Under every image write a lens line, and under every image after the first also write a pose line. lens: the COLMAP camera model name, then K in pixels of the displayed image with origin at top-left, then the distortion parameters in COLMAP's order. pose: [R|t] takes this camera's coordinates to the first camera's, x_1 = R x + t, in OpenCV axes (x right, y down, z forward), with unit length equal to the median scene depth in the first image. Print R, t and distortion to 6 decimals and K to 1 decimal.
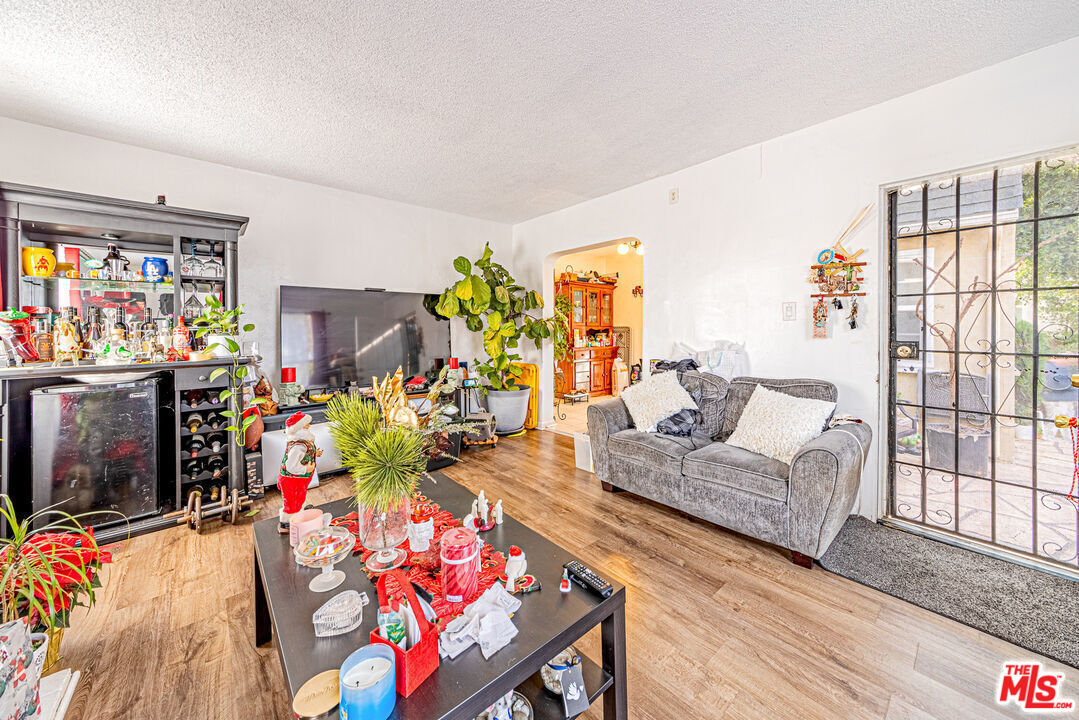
lens RADIAL K [[389.3, 0, 541.8], [0, 389.3, 327.8], [0, 0, 1]] dist [-0.001052, 0.002287]
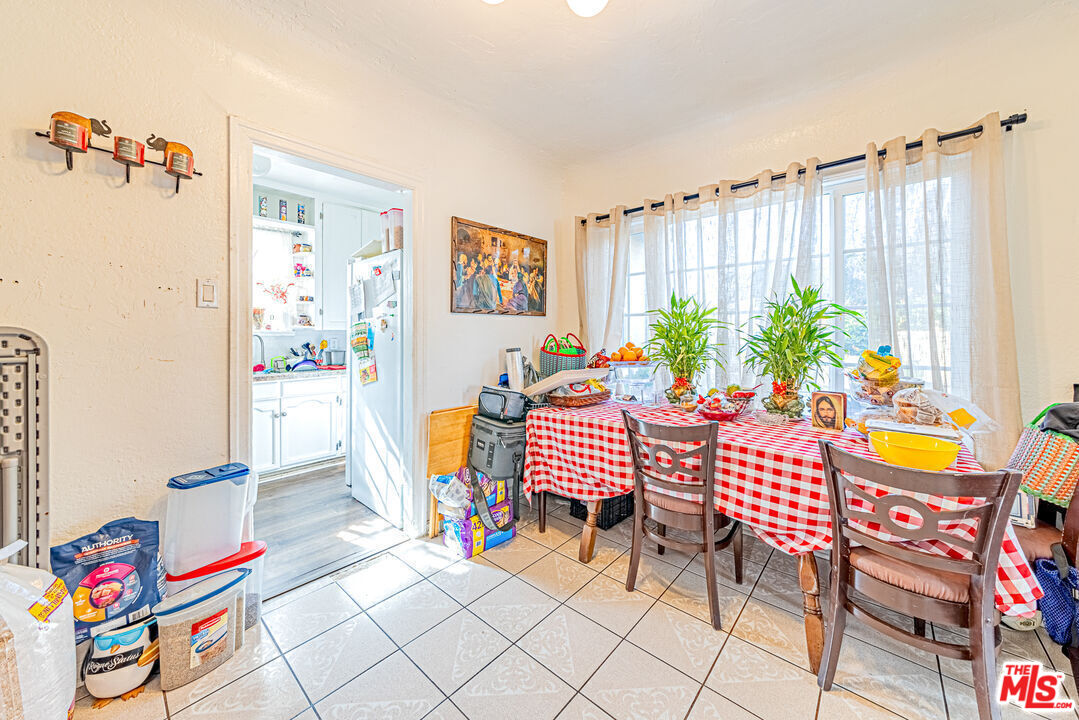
lens RADIAL K [[389.3, 0, 546.4], [0, 389.3, 333.3], [0, 0, 1]] dist [-0.001052, 0.002287]
pose [[-0.131648, -0.011139, 0.991234, 0.025490], [0.004290, 0.999921, 0.011807, -0.002359], [-0.991287, 0.005806, -0.131590, 0.802732]]
